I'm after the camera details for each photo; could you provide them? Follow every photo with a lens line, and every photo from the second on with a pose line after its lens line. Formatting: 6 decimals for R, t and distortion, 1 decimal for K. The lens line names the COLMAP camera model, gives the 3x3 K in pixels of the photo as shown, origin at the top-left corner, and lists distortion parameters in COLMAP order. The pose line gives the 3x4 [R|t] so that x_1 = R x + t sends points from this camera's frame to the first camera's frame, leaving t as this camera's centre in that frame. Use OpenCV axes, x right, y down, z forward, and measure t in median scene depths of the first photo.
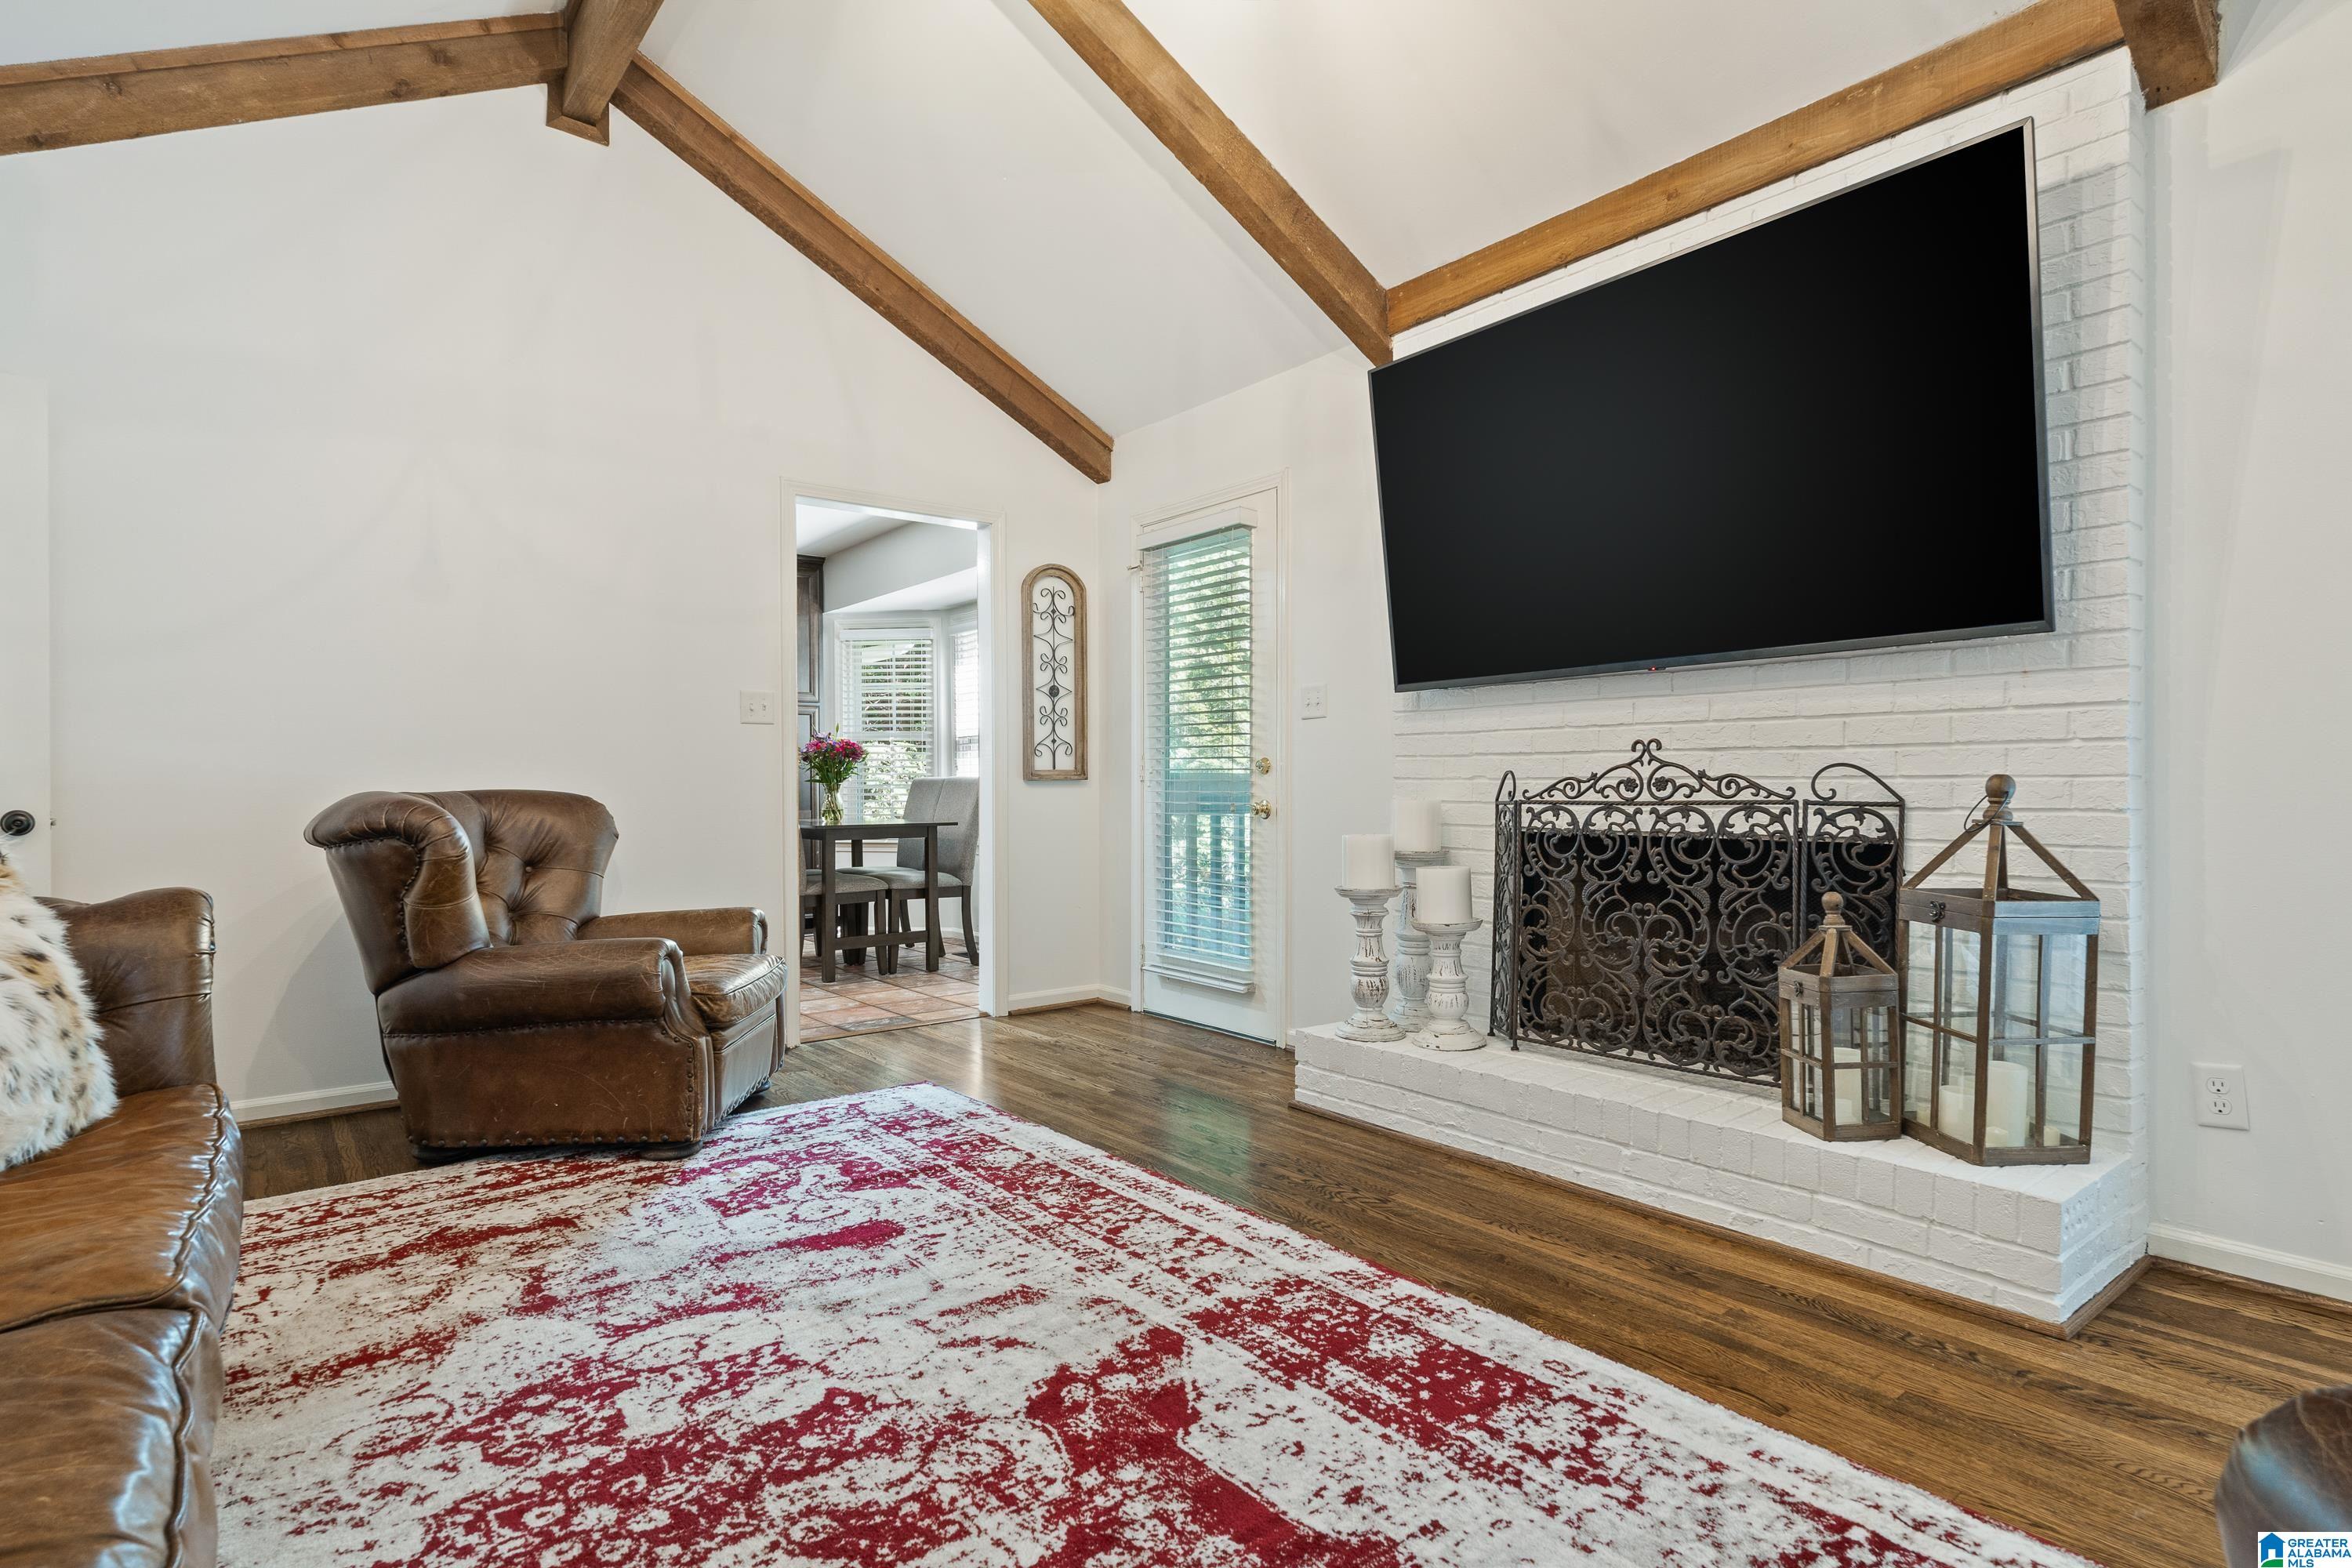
lens RADIAL K [[1162.7, 0, 1185.3], [0, 1162.7, 804.1], [0, 0, 1]] dist [-0.001119, -0.000255]
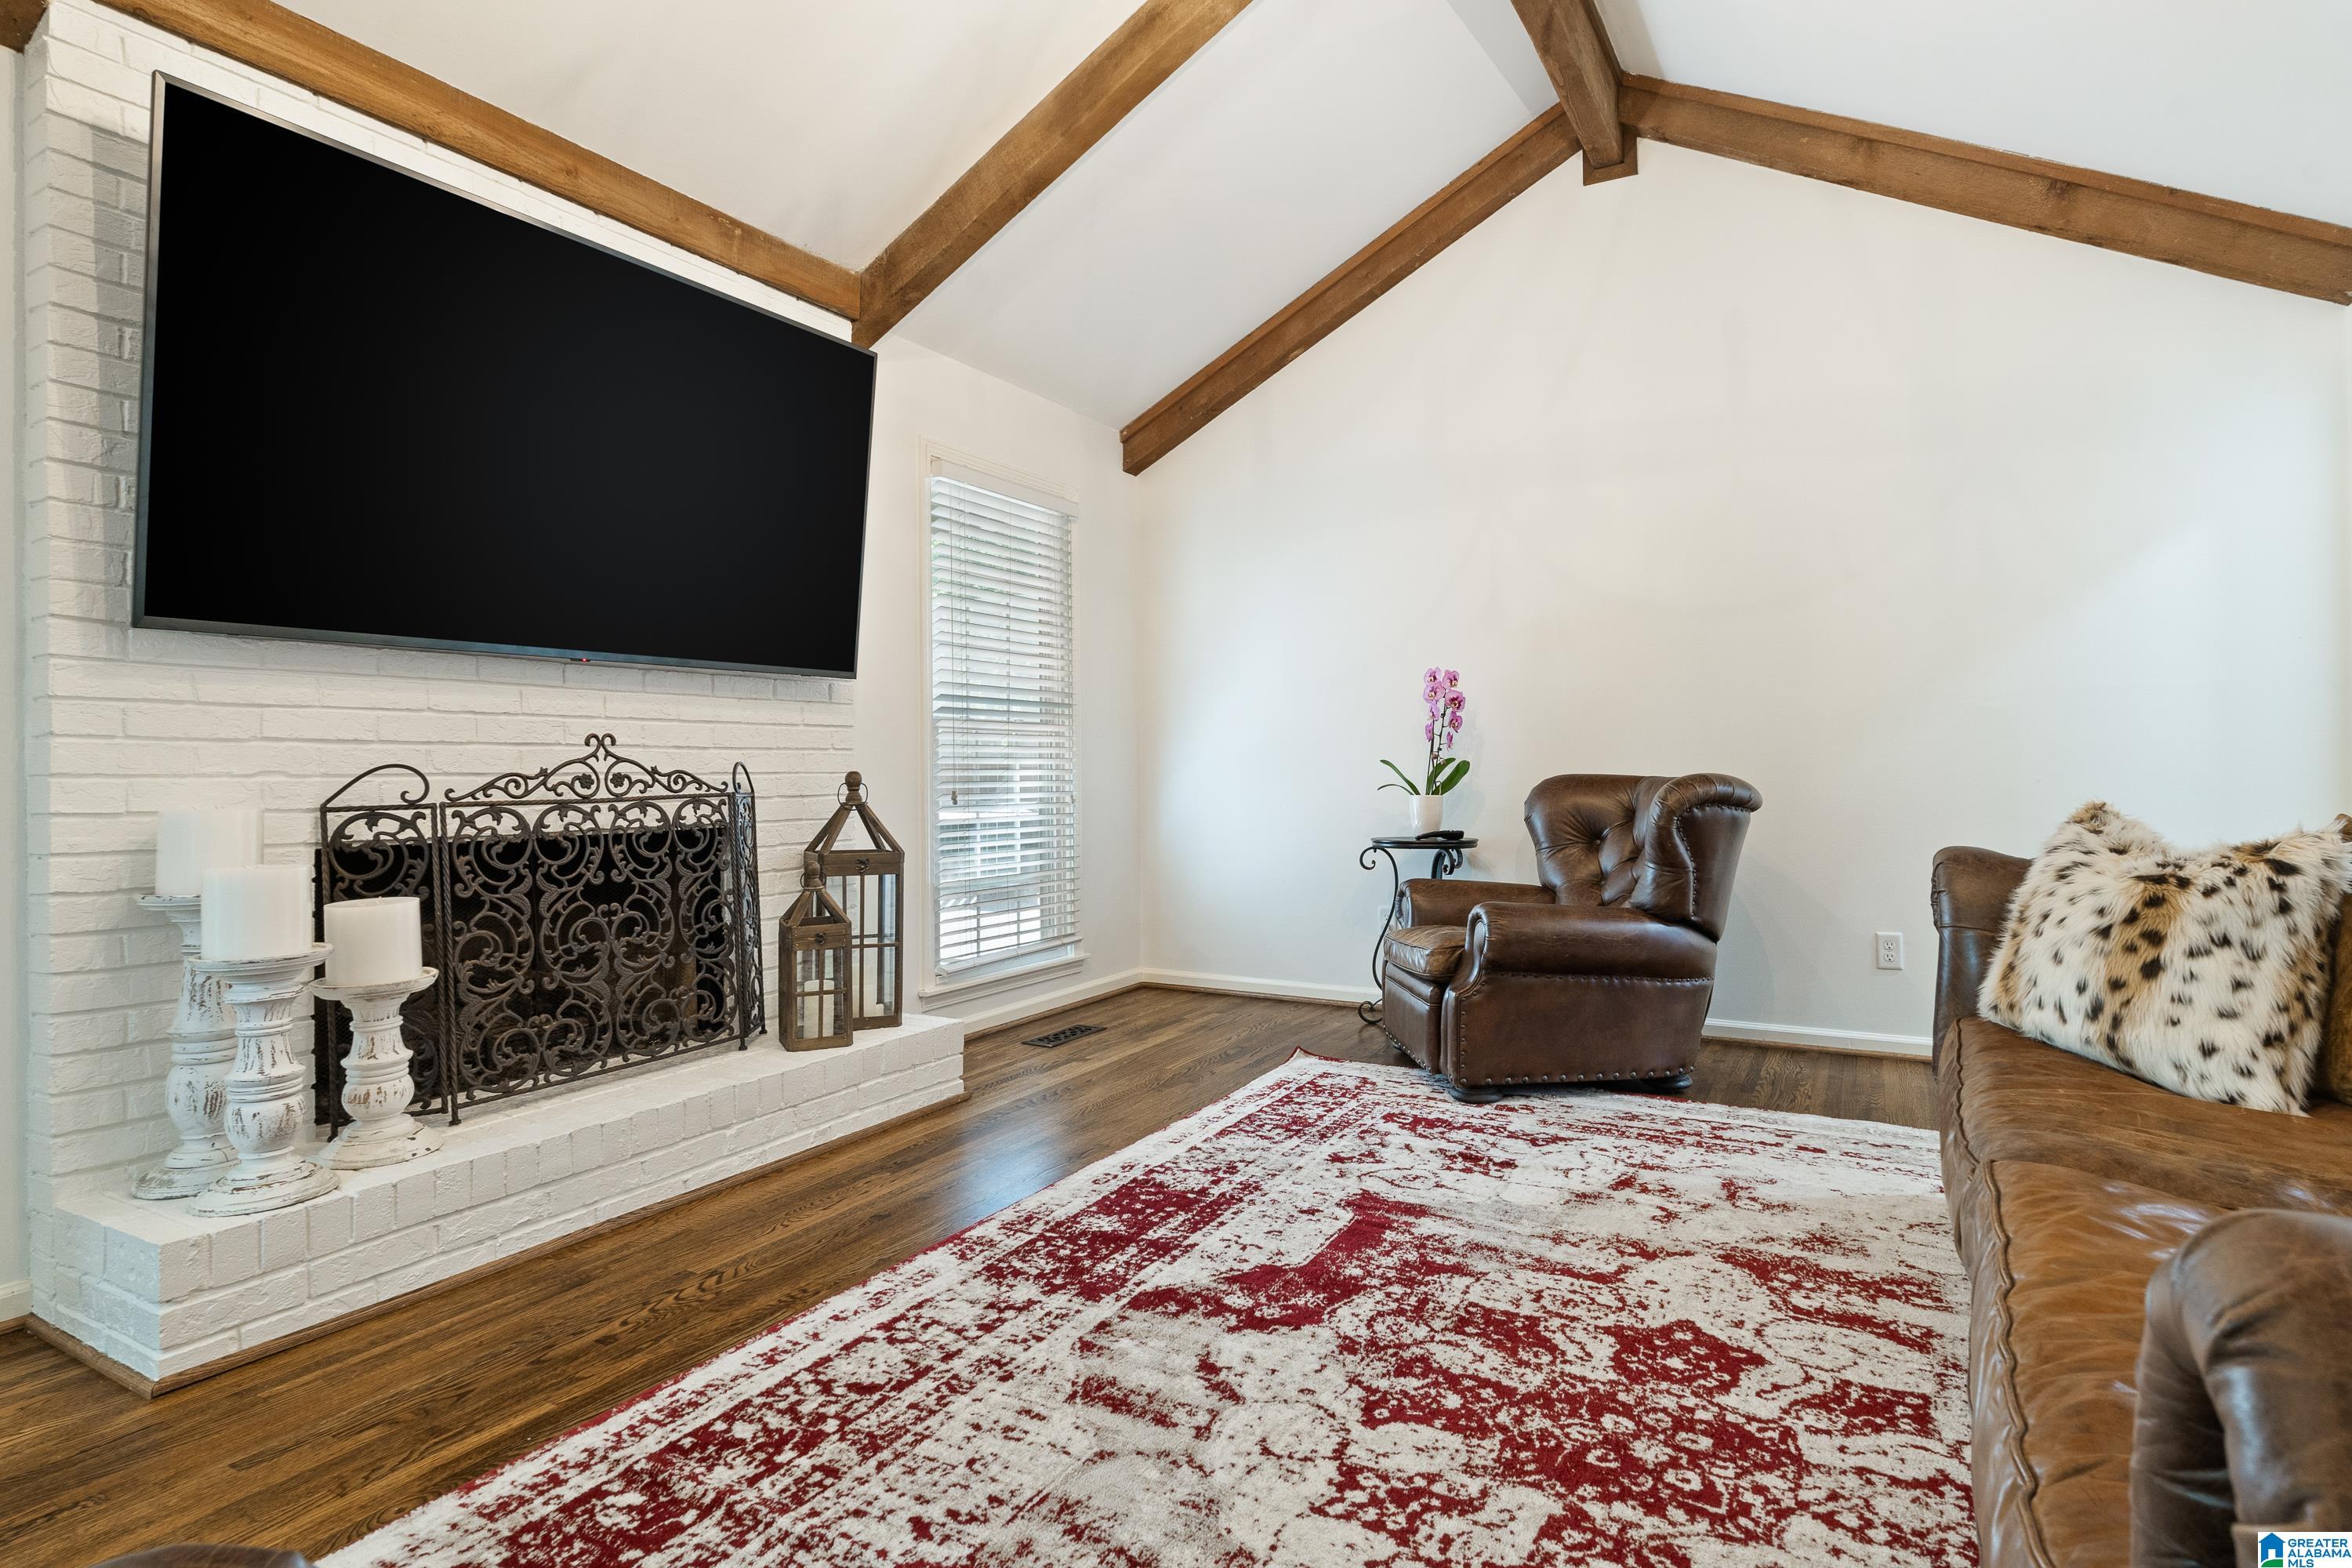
lens RADIAL K [[1235.2, 0, 1183.1], [0, 1235.2, 769.6], [0, 0, 1]] dist [-0.007669, -0.000564]
pose [[-0.365727, 0.009844, 0.930670, -0.936647], [0.026943, 0.999637, 0.000015, -0.016888], [-0.930332, 0.025080, -0.365859, 1.193314]]
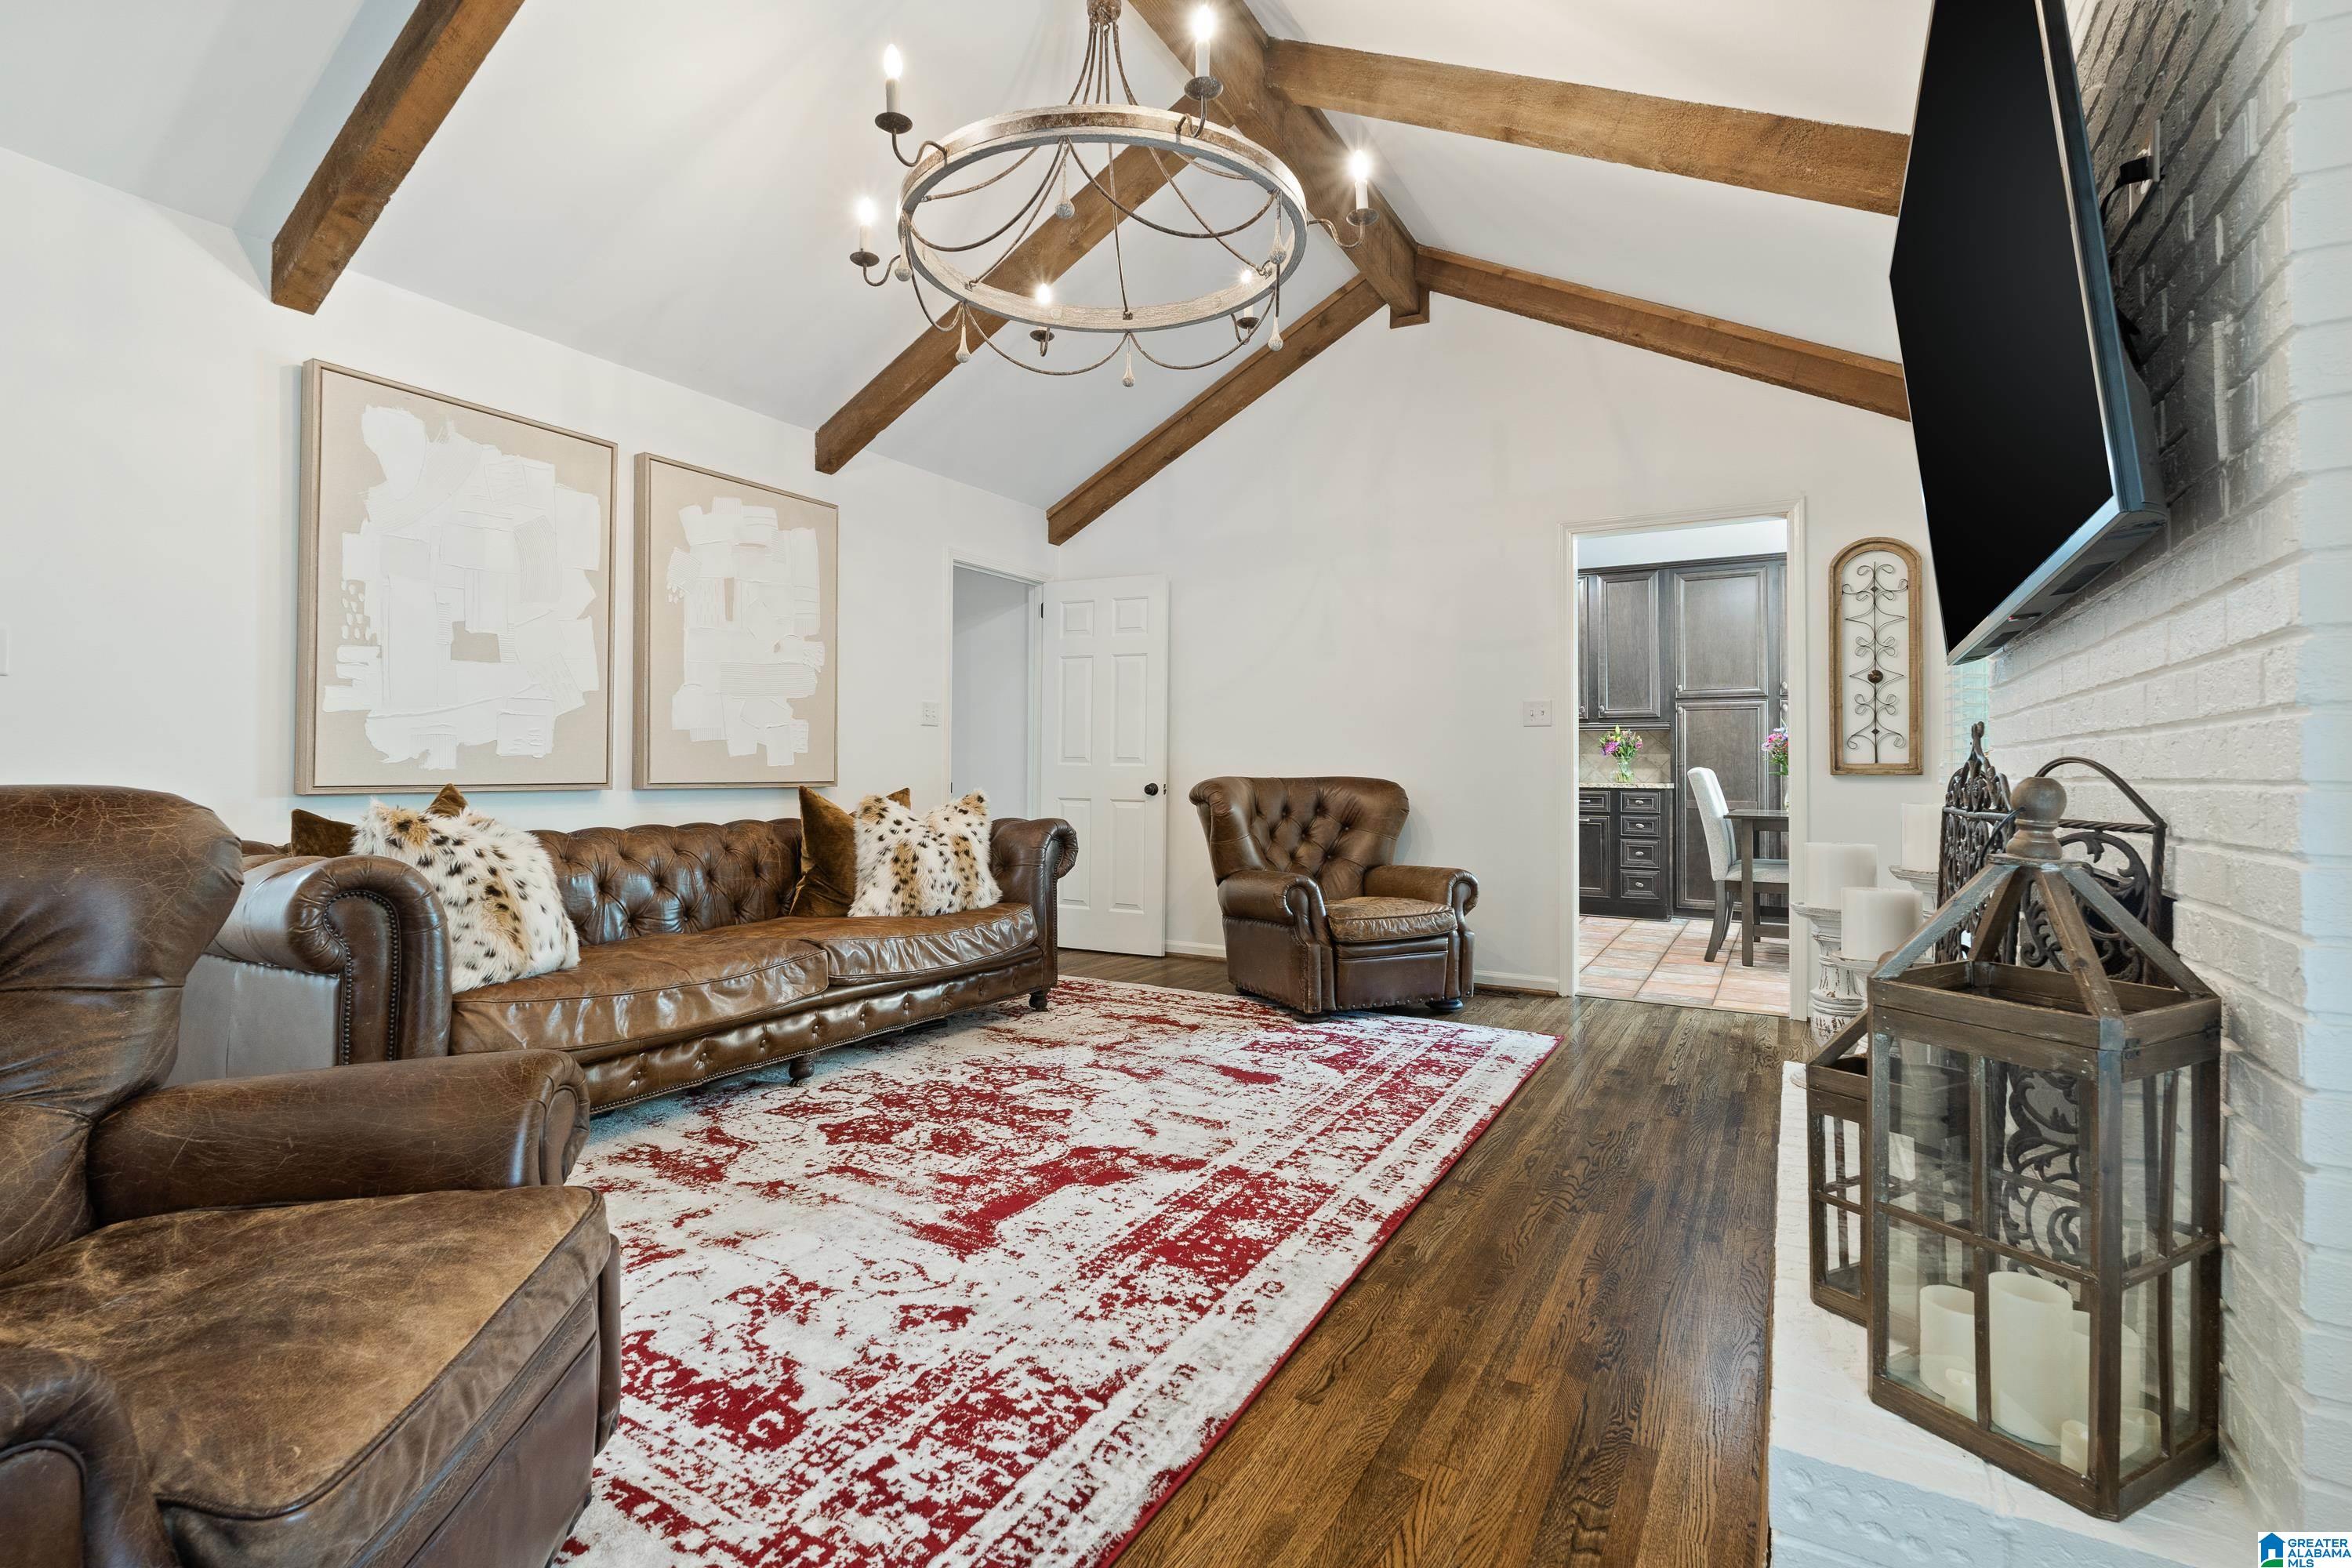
lens RADIAL K [[1065.2, 0, 1164.5], [0, 1065.2, 771.6], [0, 0, 1]] dist [-0.005699, 0.000617]
pose [[0.376520, 0.007662, -0.926377, 1.028167], [-0.025466, 0.999674, -0.002083, -0.016919], [0.926058, 0.024375, 0.376592, 0.404666]]
